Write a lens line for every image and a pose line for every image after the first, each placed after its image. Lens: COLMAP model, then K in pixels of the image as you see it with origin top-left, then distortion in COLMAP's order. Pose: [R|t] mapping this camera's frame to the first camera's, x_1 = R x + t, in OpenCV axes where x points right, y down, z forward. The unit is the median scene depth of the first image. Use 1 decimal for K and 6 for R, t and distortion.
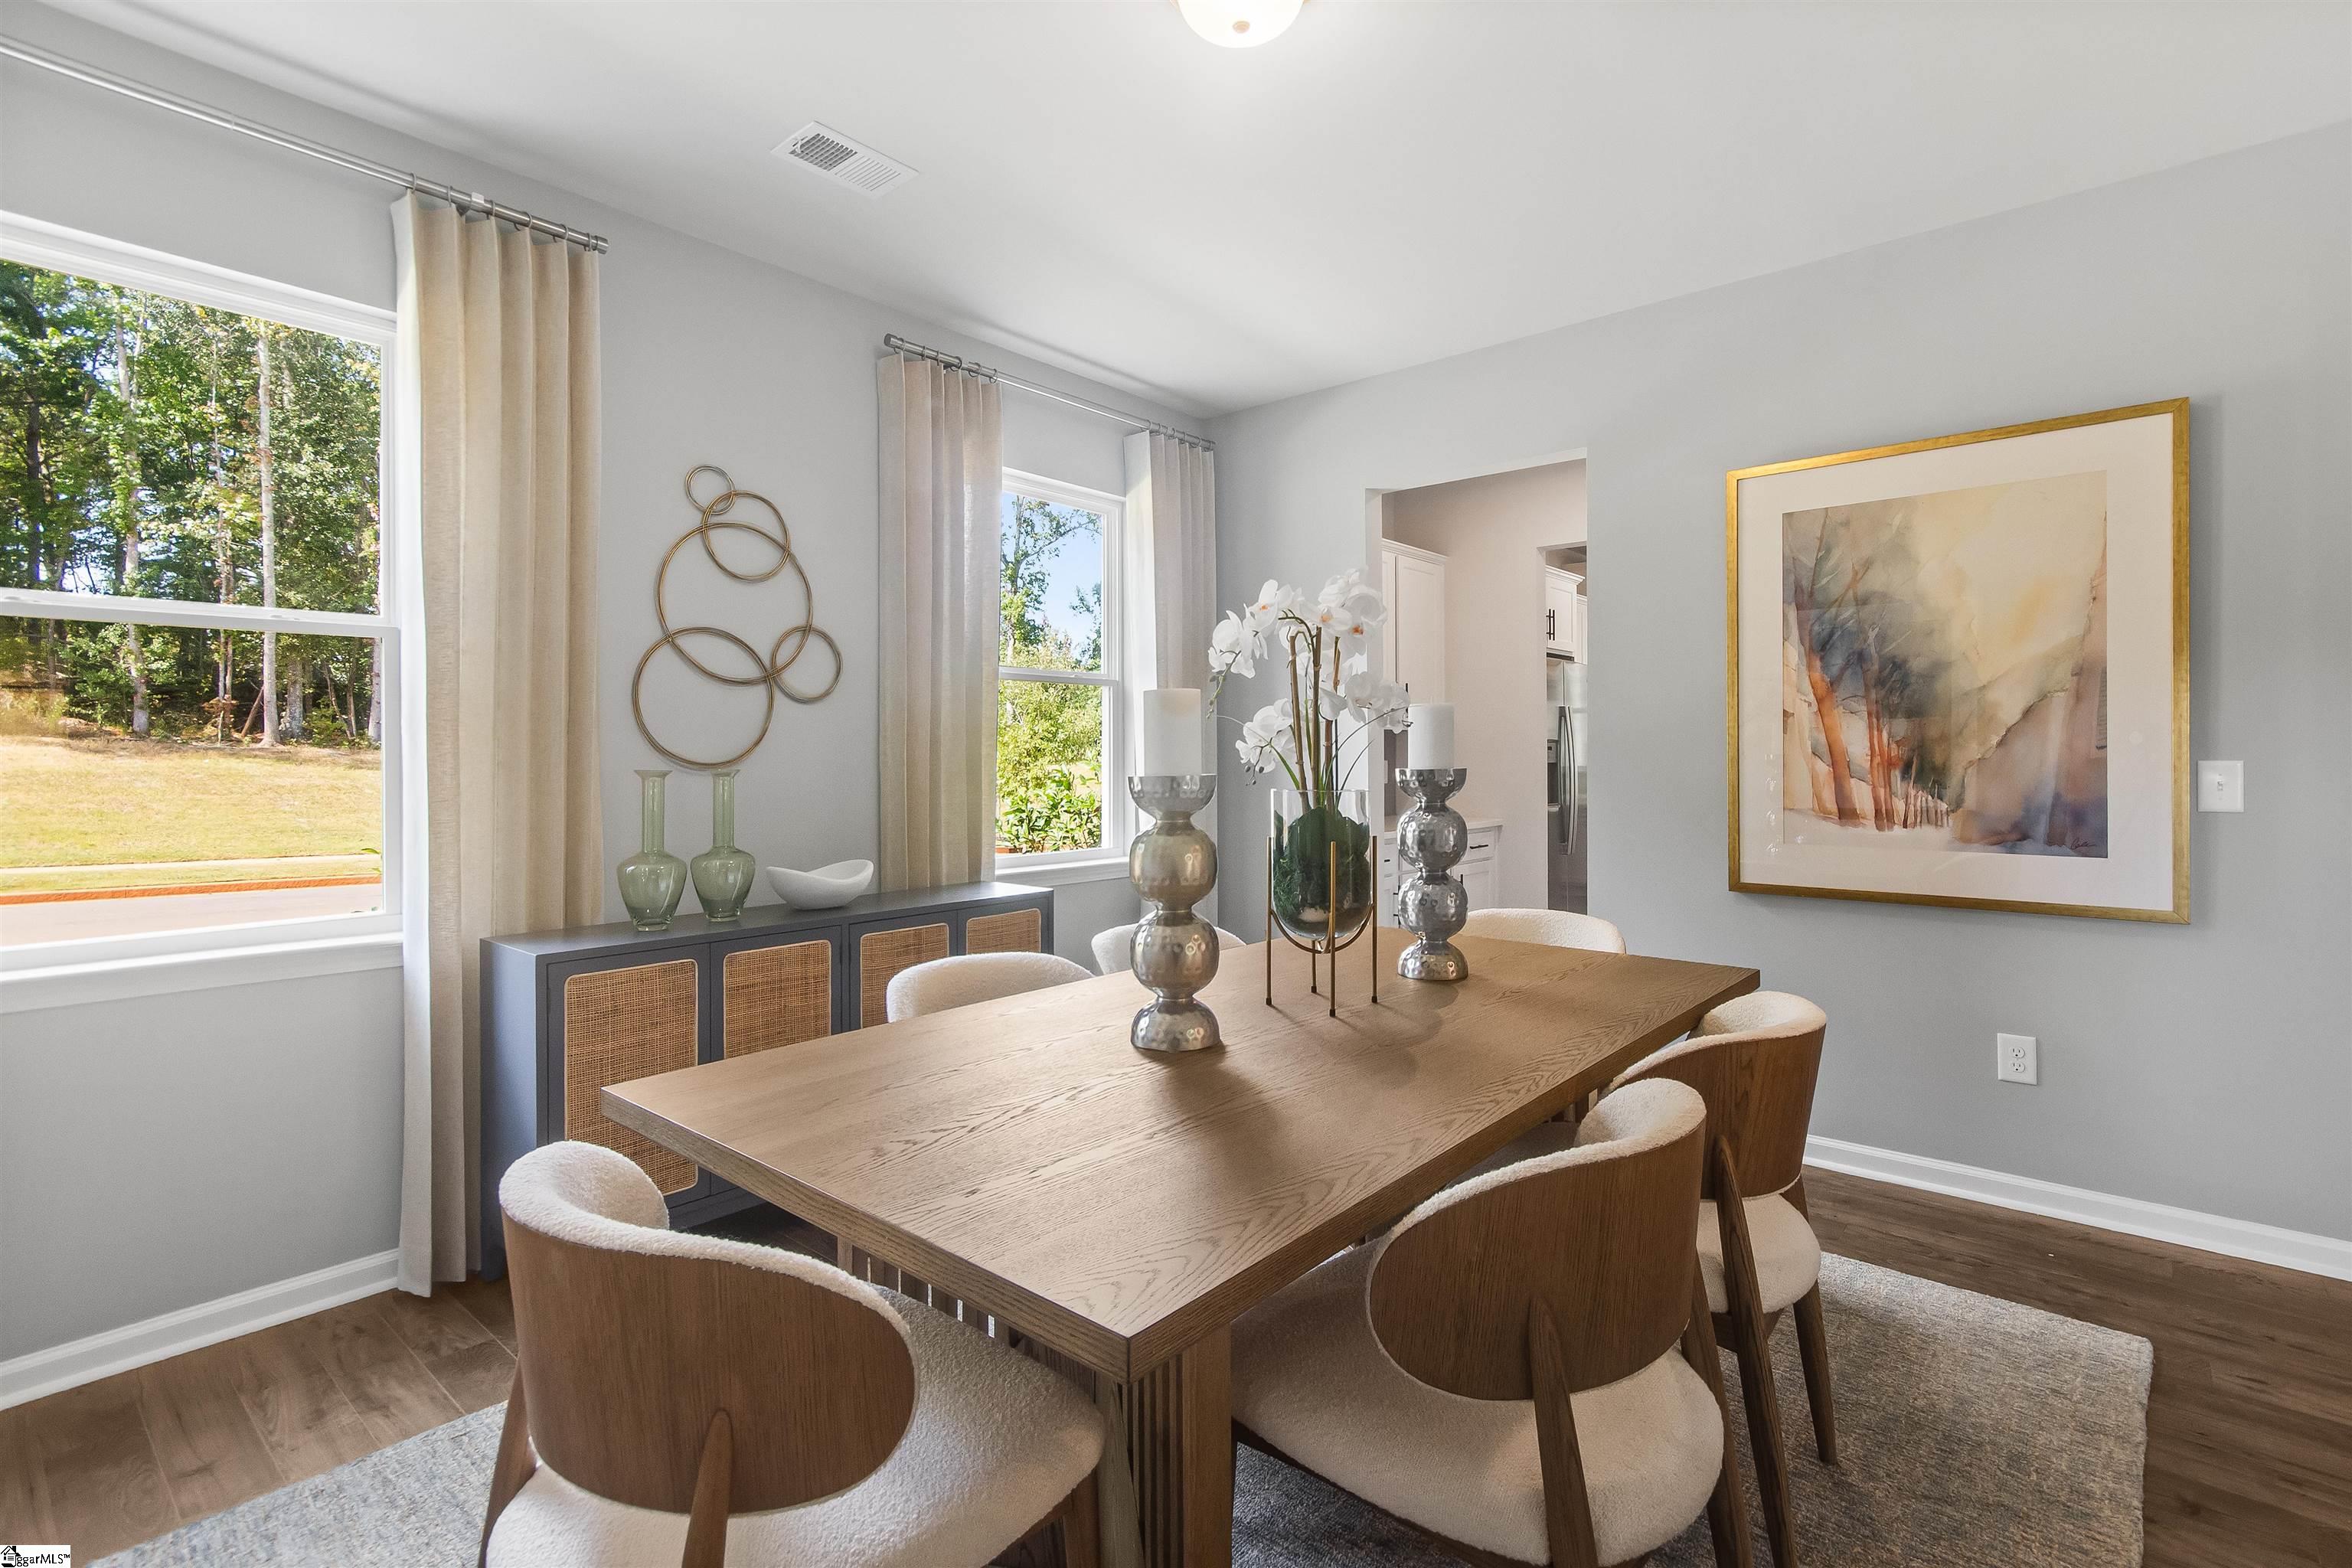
lens RADIAL K [[1115.1, 0, 1174.8], [0, 1115.1, 782.4], [0, 0, 1]] dist [0.020598, -0.000022]
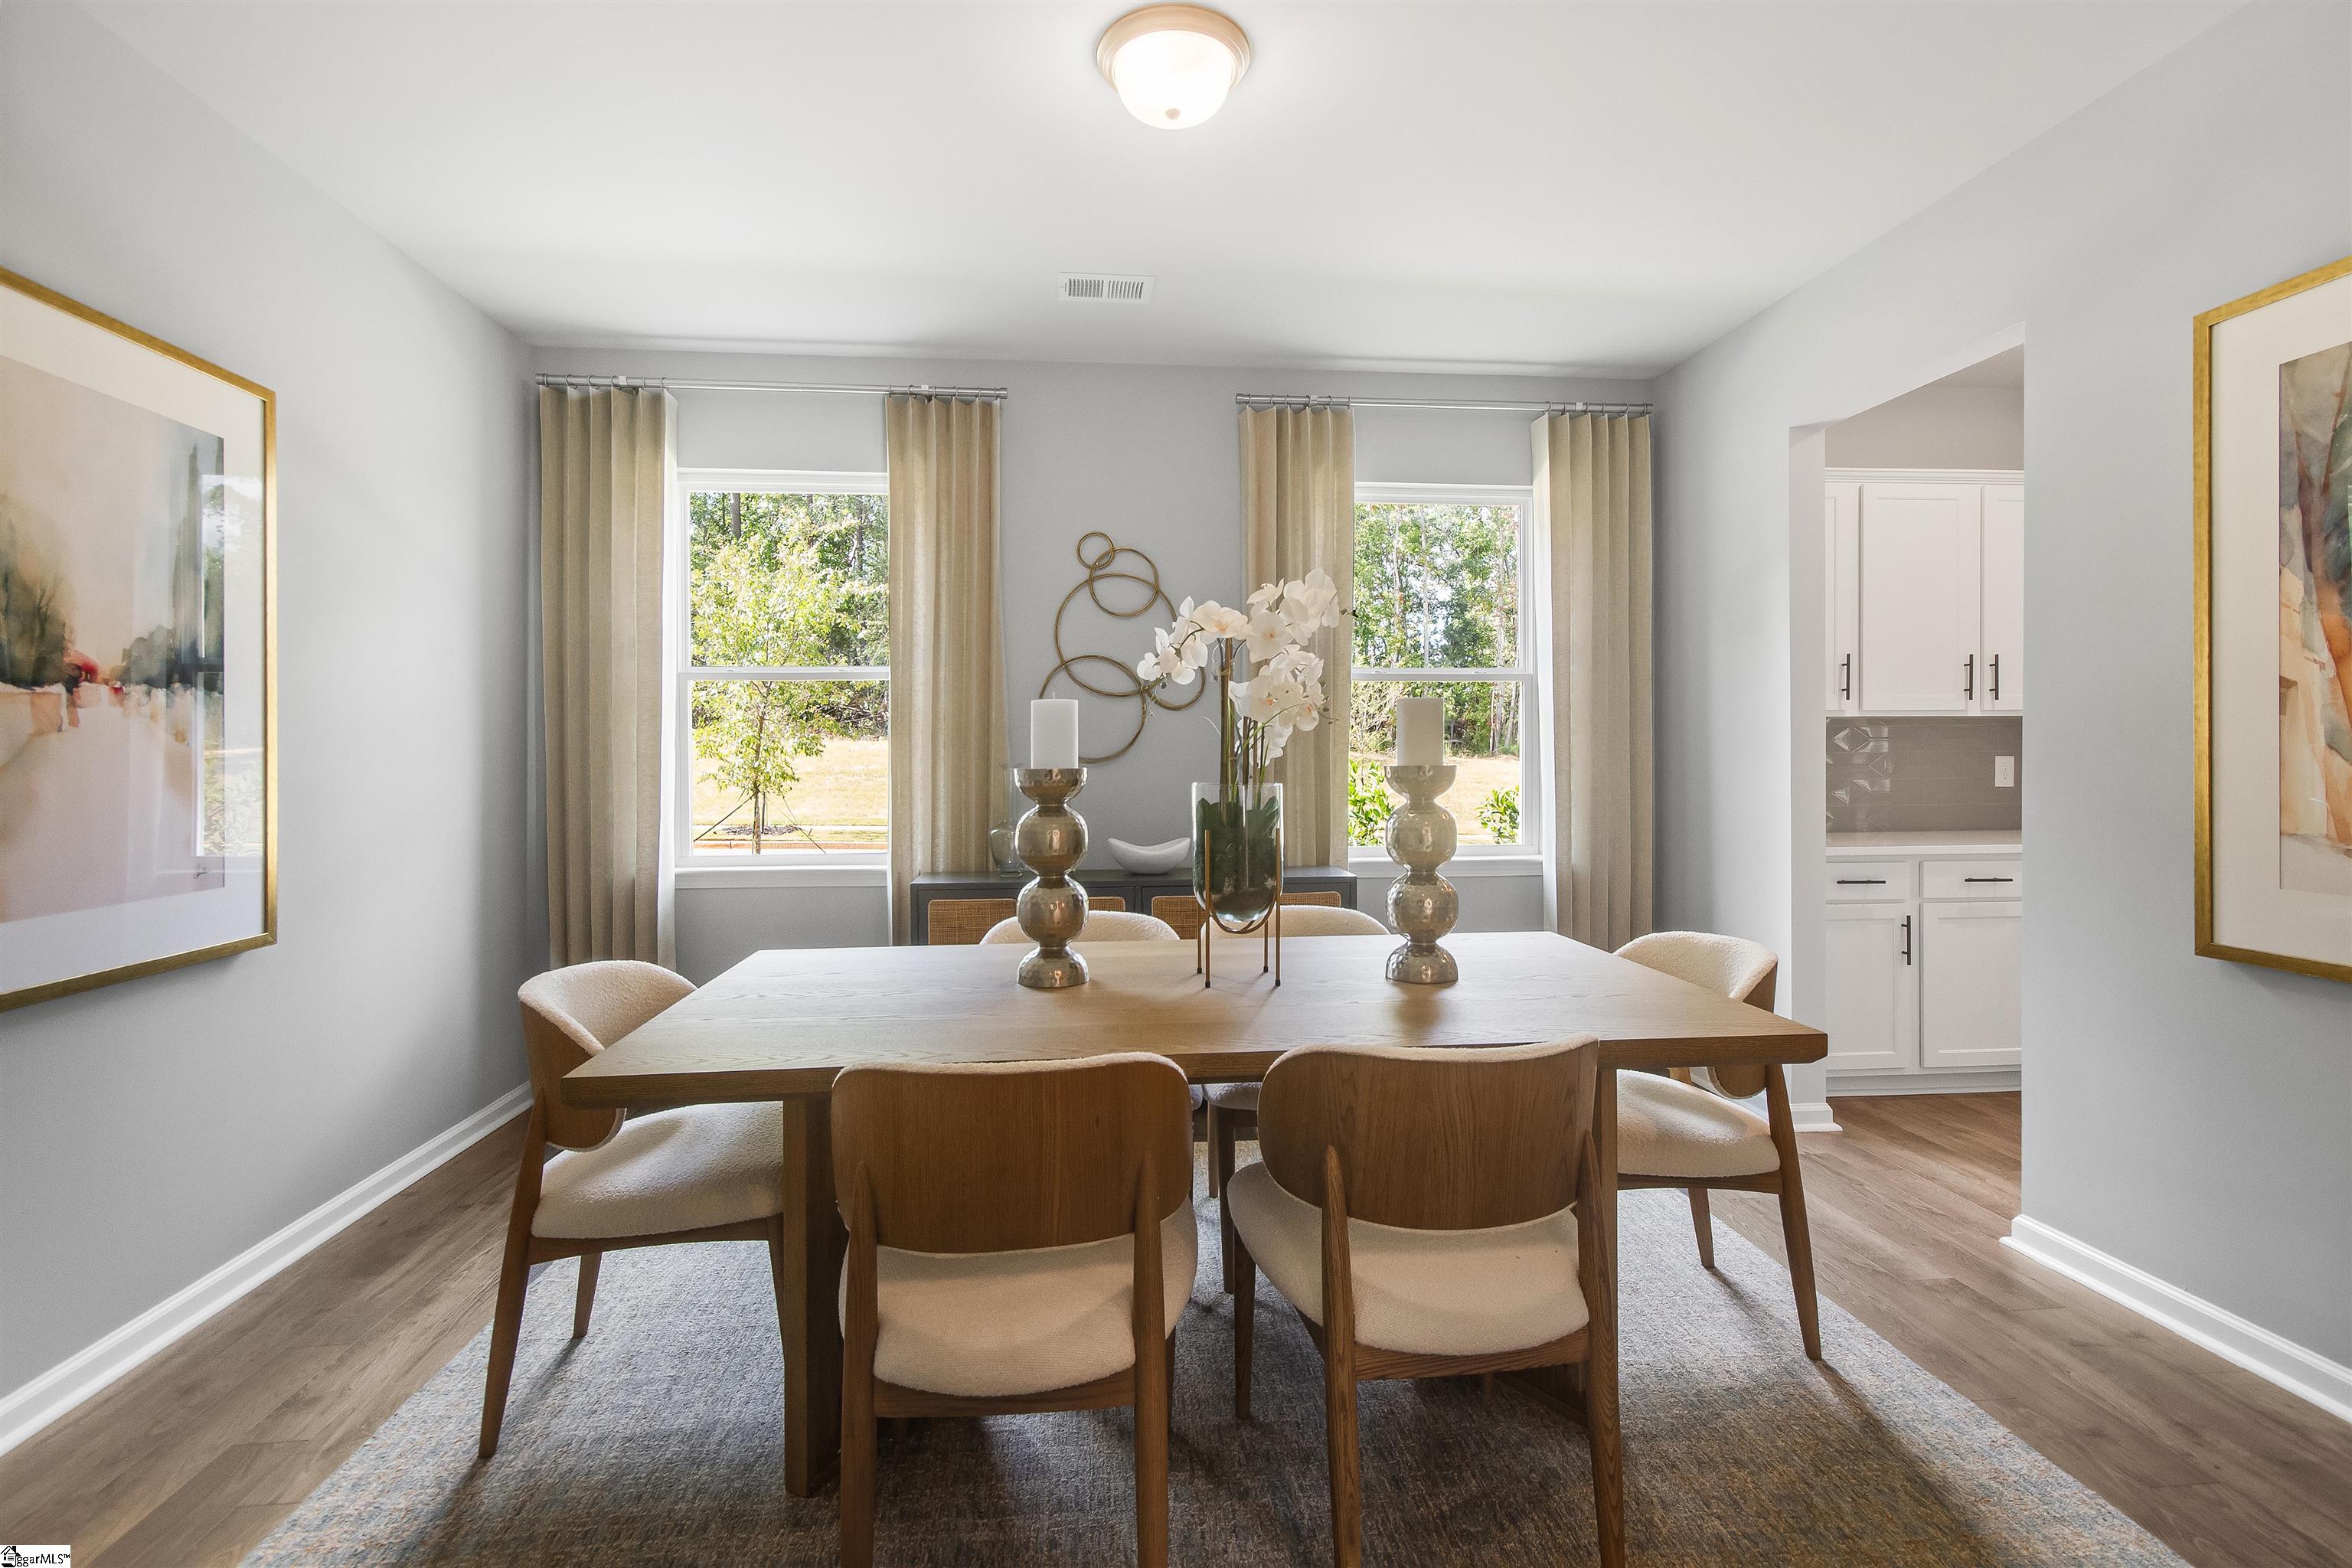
lens RADIAL K [[1115.1, 0, 1174.8], [0, 1115.1, 782.4], [0, 0, 1]] dist [0.020598, -0.000022]
pose [[0.721528, 0.017911, -0.692154, 0.560357], [-0.014482, 0.999837, 0.010776, -0.003416], [0.692234, 0.002249, 0.721670, 0.115367]]
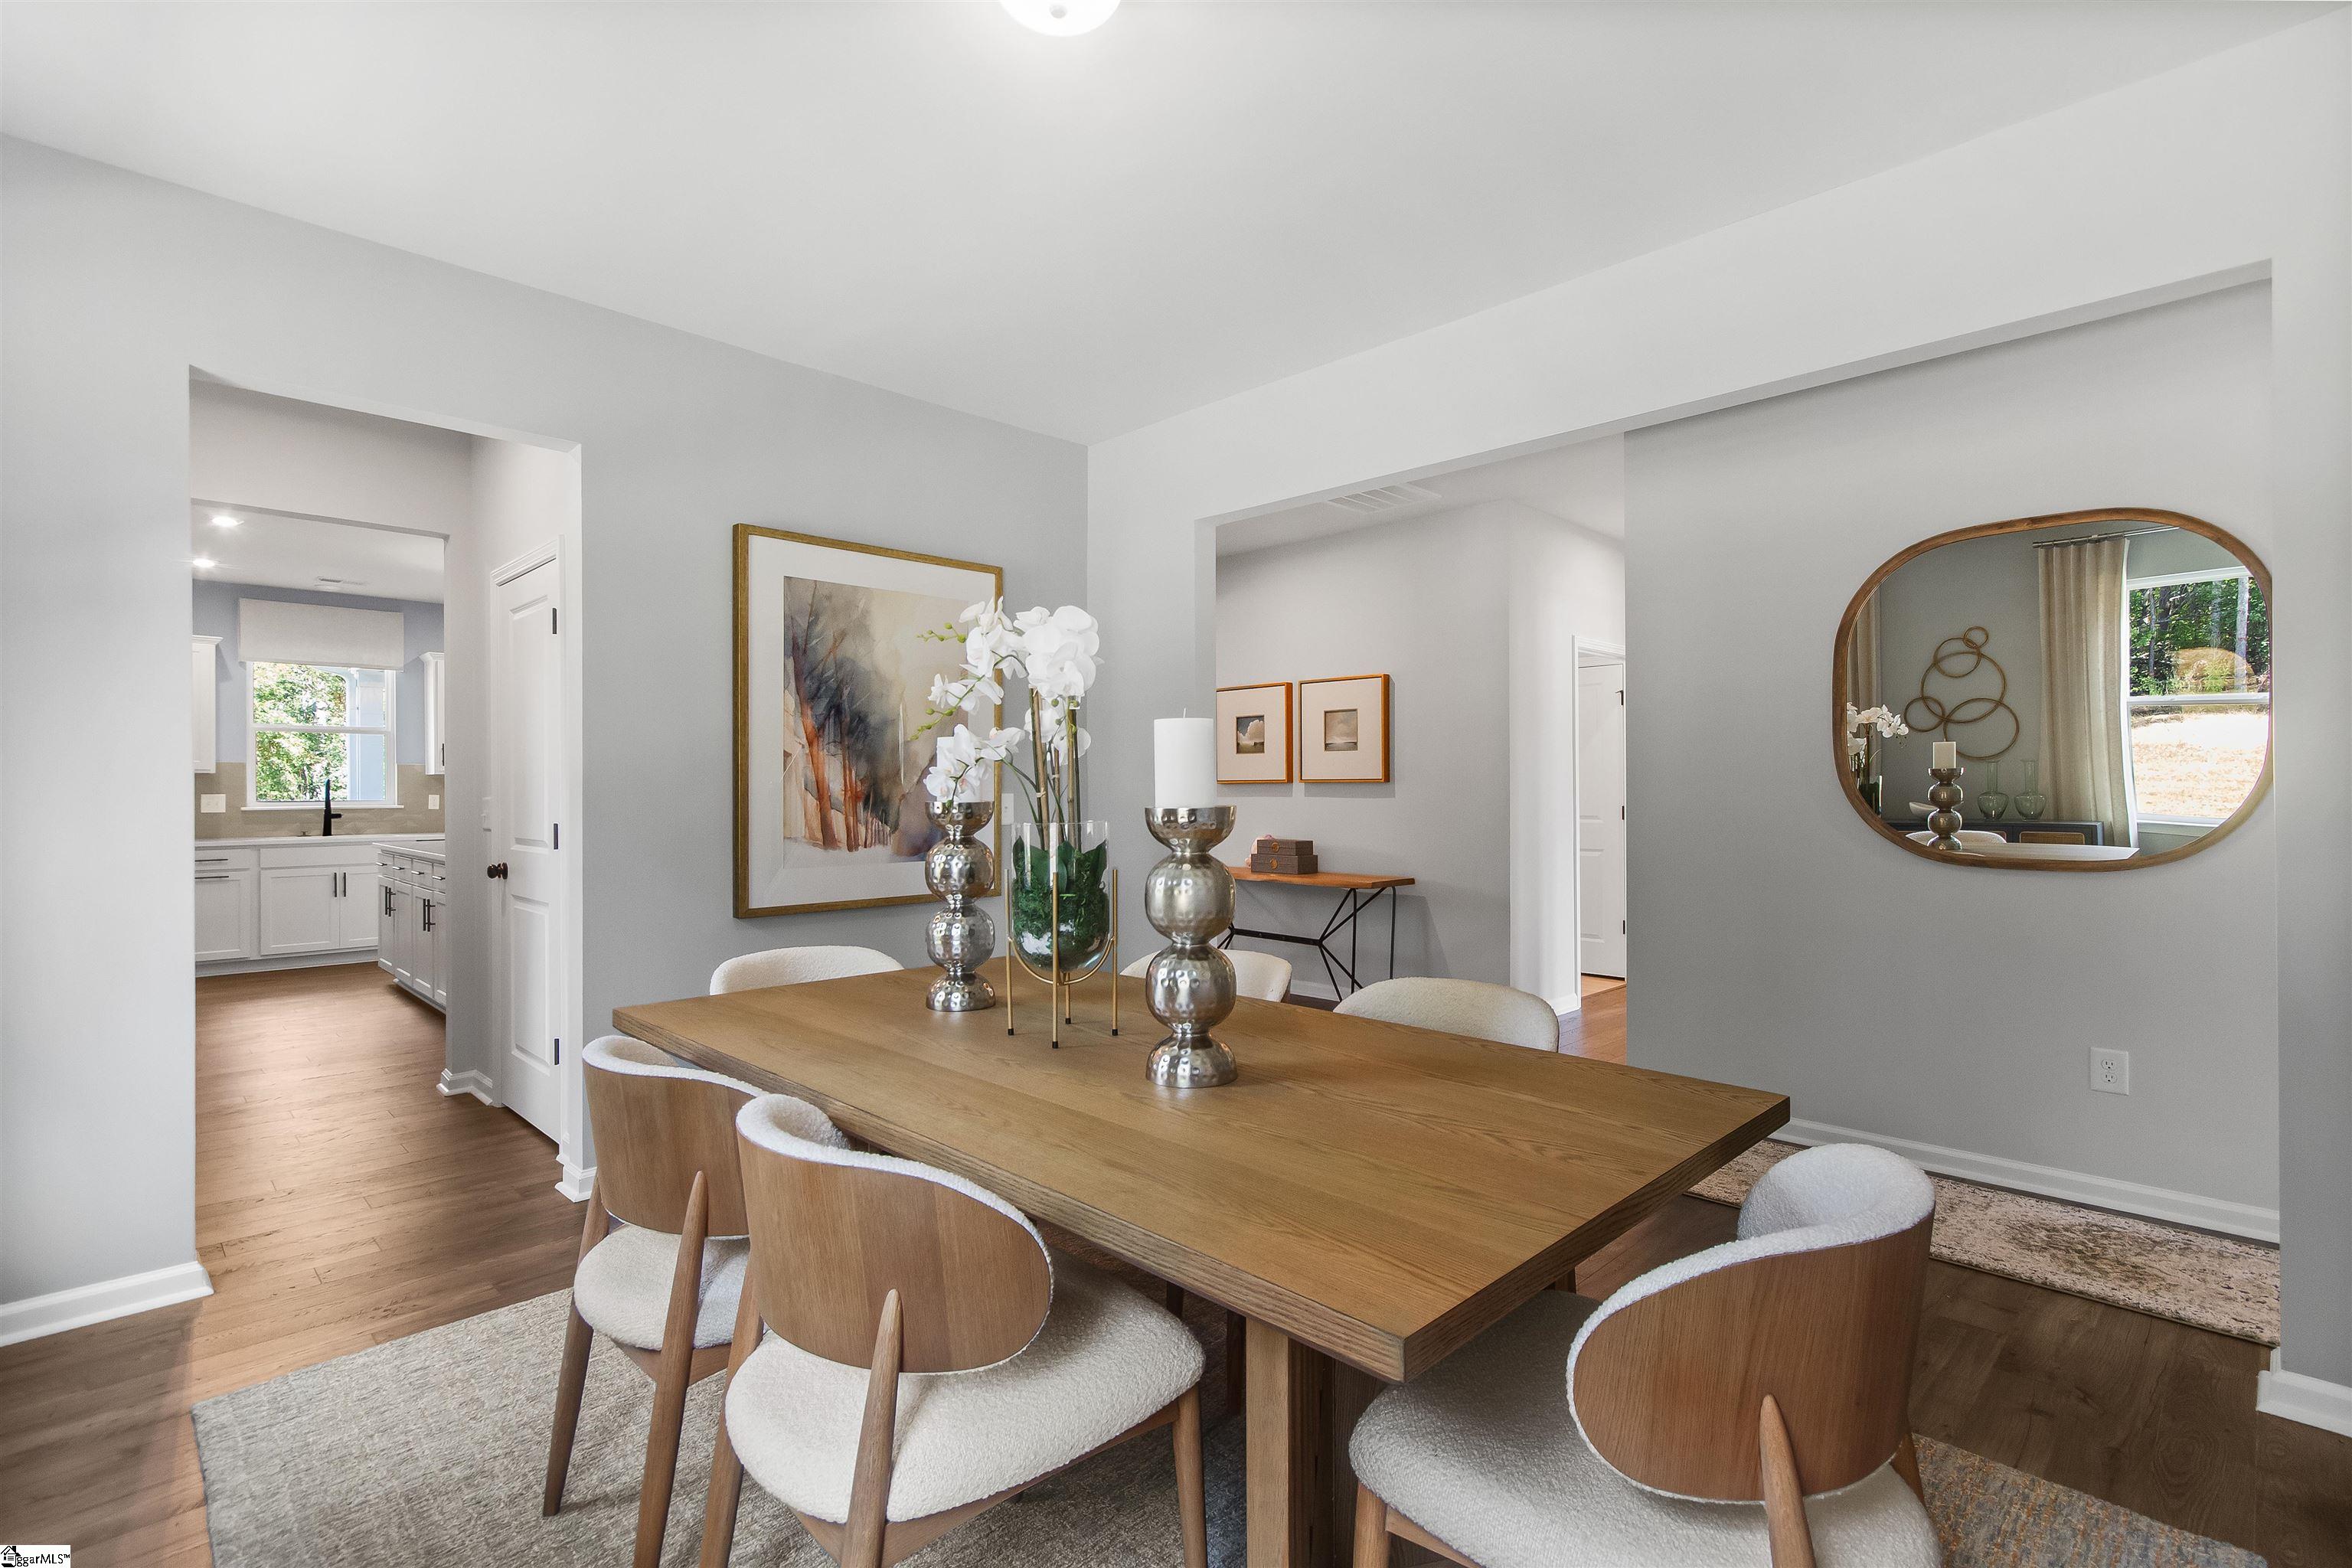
lens RADIAL K [[1115.1, 0, 1174.8], [0, 1115.1, 782.4], [0, 0, 1]] dist [0.020598, -0.000022]
pose [[0.084988, 0.010043, 0.996331, -0.564186], [0.032214, 0.999399, -0.012821, -0.005546], [-0.995861, 0.033186, 0.084614, 0.538228]]
